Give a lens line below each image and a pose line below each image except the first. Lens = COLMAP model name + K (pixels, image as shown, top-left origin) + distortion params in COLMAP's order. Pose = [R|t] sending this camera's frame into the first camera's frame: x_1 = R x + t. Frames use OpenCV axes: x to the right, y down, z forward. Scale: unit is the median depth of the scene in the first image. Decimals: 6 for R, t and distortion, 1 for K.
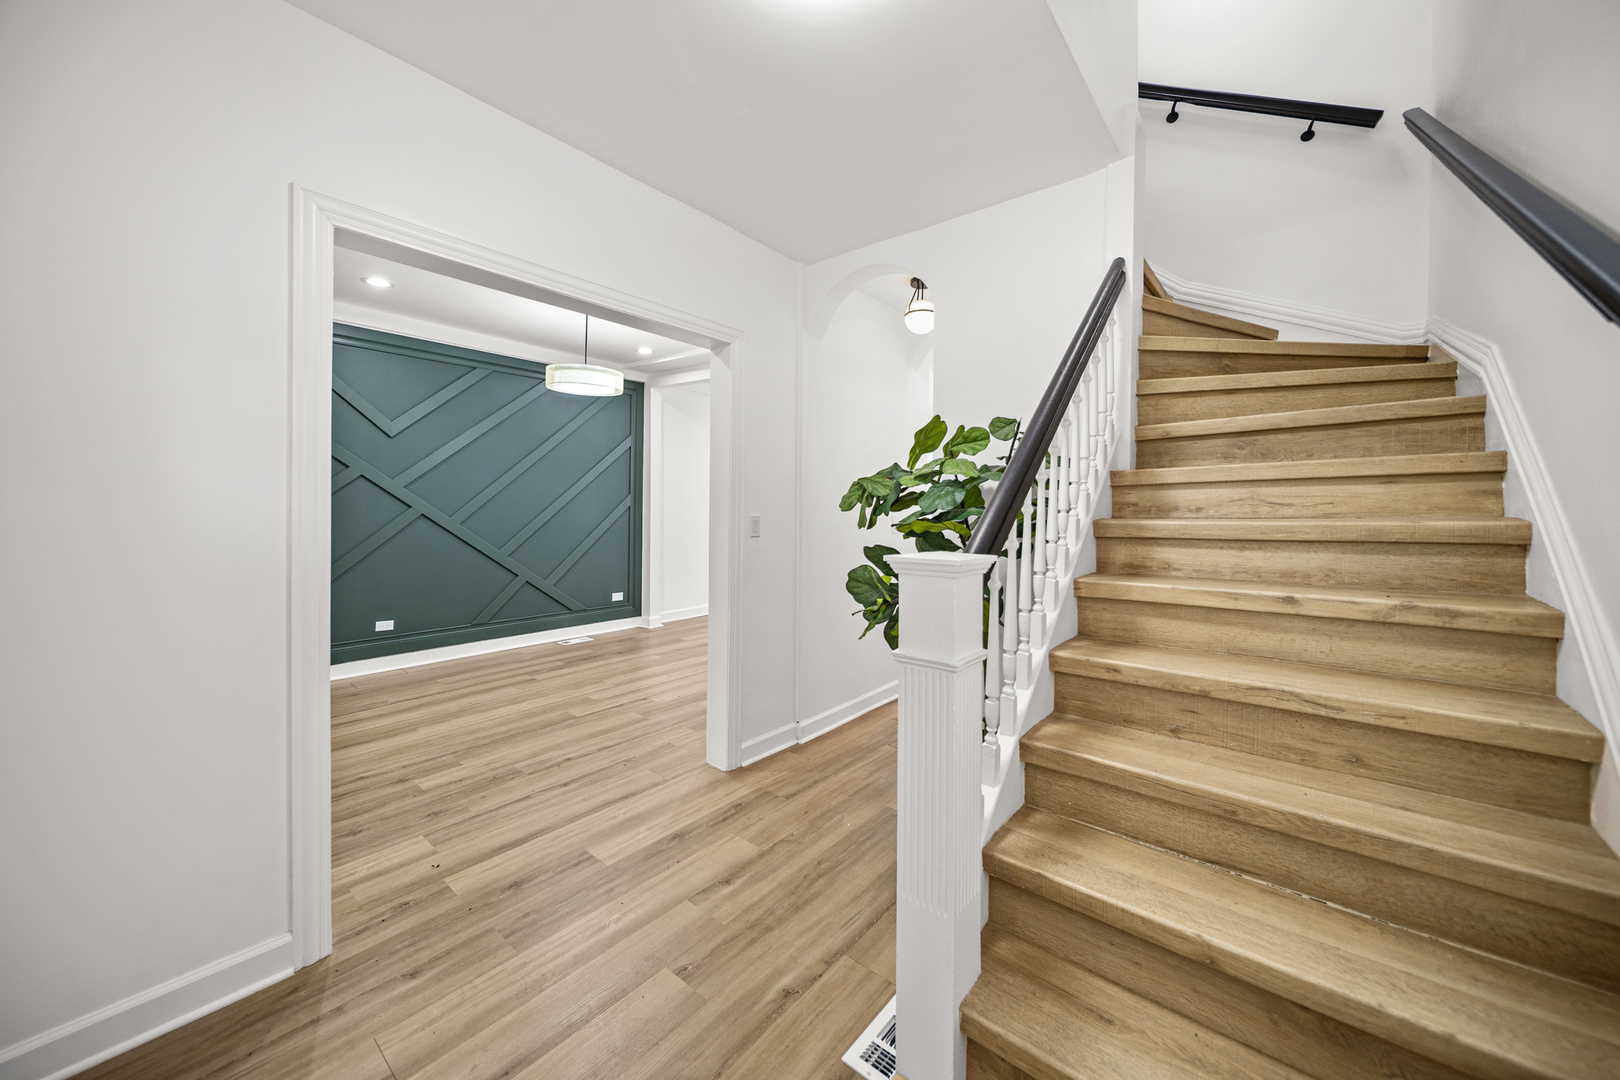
lens RADIAL K [[575.0, 0, 815.8], [0, 575.0, 506.2], [0, 0, 1]] dist [-0.000221, -0.000152]
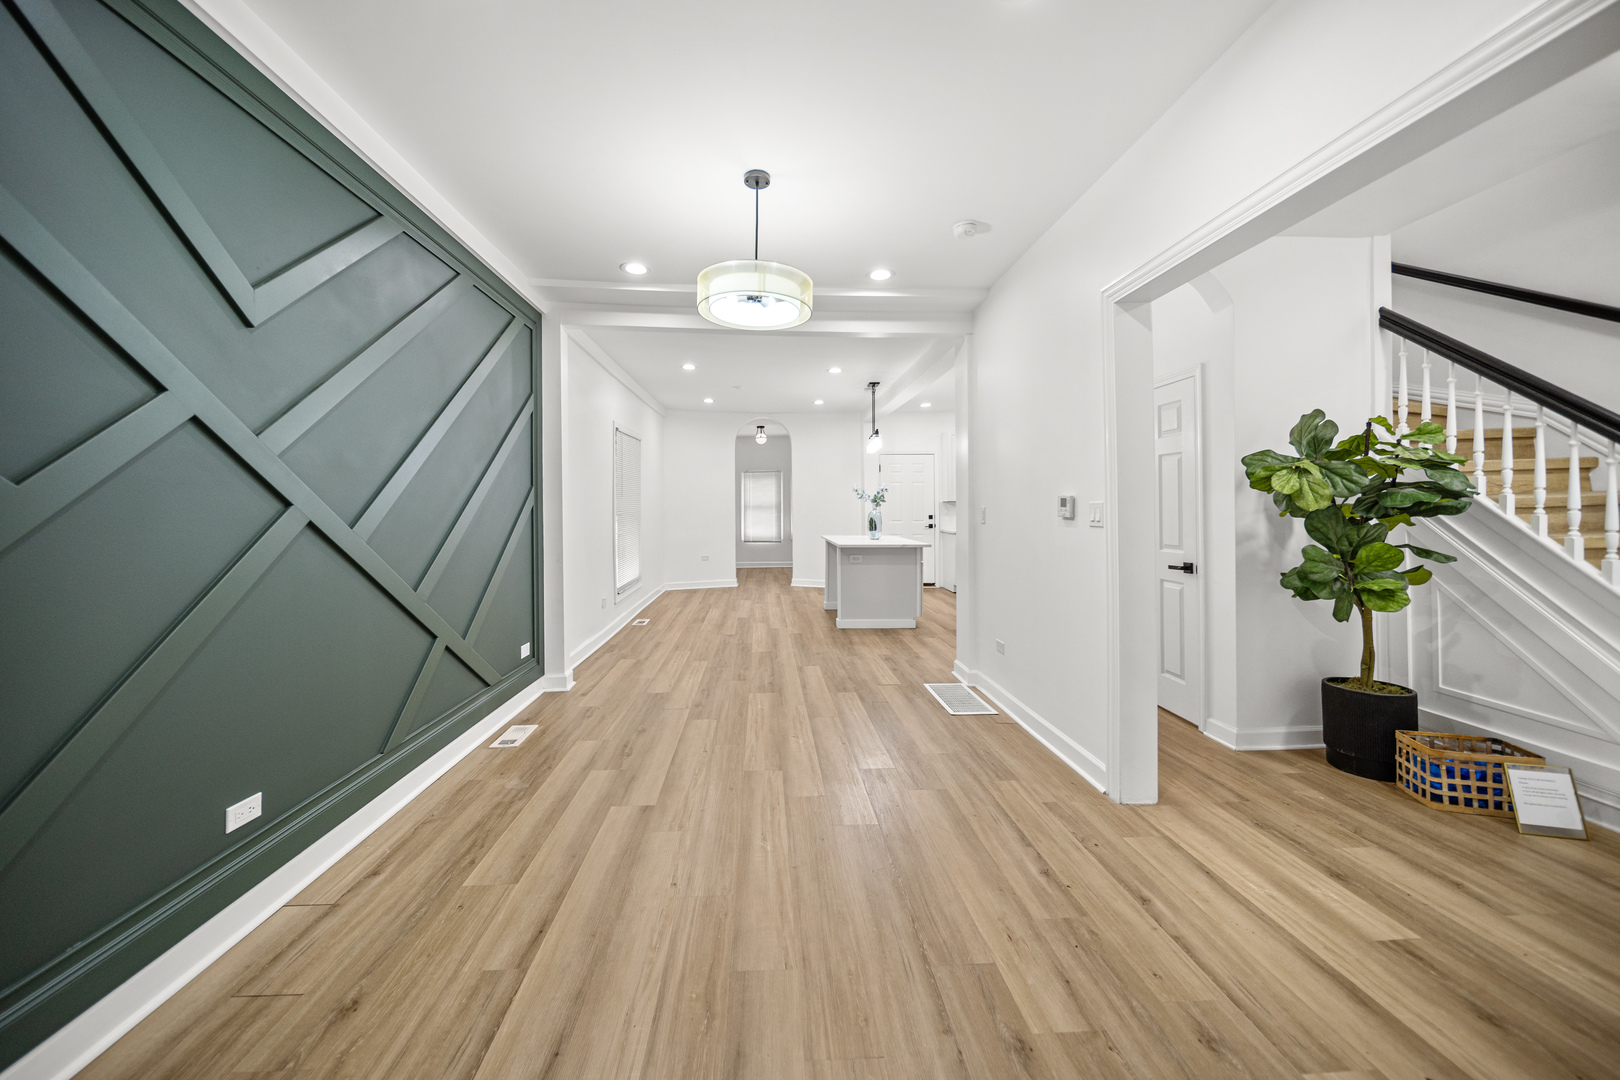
lens RADIAL K [[575.0, 0, 798.9], [0, 575.0, 506.4], [0, 0, 1]] dist [-0.000221, -0.000152]
pose [[0.747867, -0.015387, 0.663671, -1.008726], [0.016197, 0.999857, 0.004929, 0.008181], [-0.663651, 0.007064, 0.748009, 0.645548]]
